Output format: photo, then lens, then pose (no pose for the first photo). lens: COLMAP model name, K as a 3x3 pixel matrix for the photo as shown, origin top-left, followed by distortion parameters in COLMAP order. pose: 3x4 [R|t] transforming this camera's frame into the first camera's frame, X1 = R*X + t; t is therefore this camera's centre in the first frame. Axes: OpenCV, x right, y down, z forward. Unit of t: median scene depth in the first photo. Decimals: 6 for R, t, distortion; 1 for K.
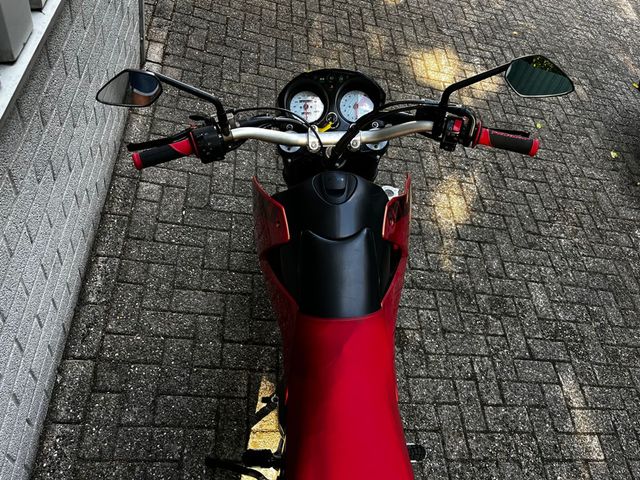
lens RADIAL K [[489.0, 0, 320.8], [0, 489.0, 243.5], [0, 0, 1]] dist [0.058310, -0.085667]
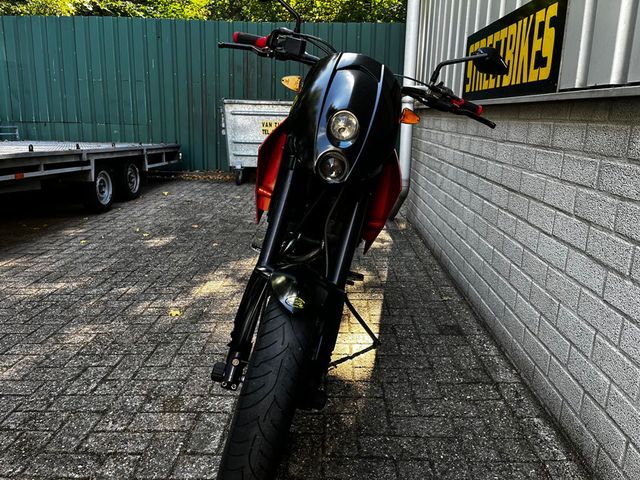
lens RADIAL K [[489.0, 0, 321.0], [0, 489.0, 243.7], [0, 0, 1]] dist [0.058310, -0.085667]
pose [[-0.959617, -0.281199, 0.007935, -0.006427], [-0.096973, 0.357146, 0.929001, -0.691500], [-0.264068, 0.890715, -0.369992, 1.003059]]
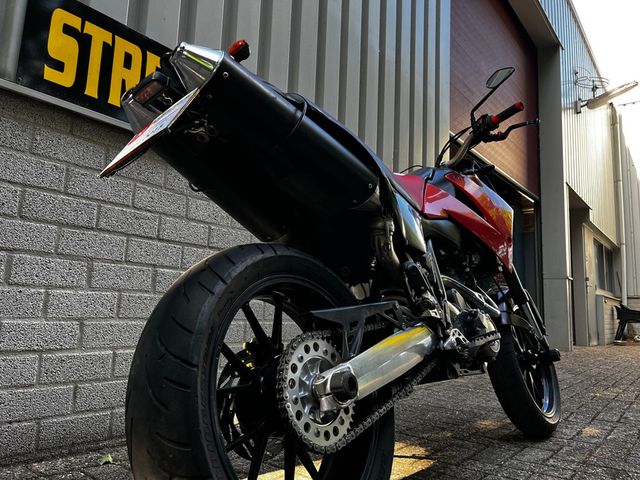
lens RADIAL K [[489.0, 0, 330.2], [0, 489.0, 236.1], [0, 0, 1]] dist [0.058310, -0.085667]
pose [[0.750844, -0.319637, -0.577984, 0.380978], [-0.414416, 0.453408, -0.789101, 0.798953], [0.514289, 0.832018, 0.207976, 0.324183]]
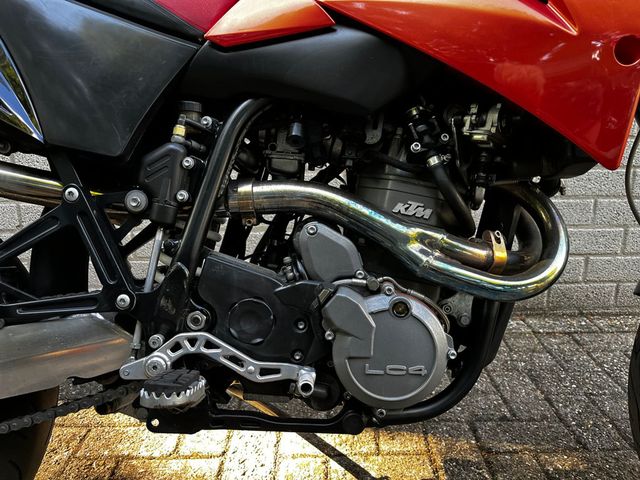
lens RADIAL K [[489.0, 0, 319.6], [0, 489.0, 241.7], [0, 0, 1]] dist [0.058310, -0.085667]
pose [[-0.054053, 0.007988, -0.998506, 0.364221], [-0.799202, 0.599138, 0.048057, 0.166451], [0.598627, 0.800606, -0.026001, 0.657288]]
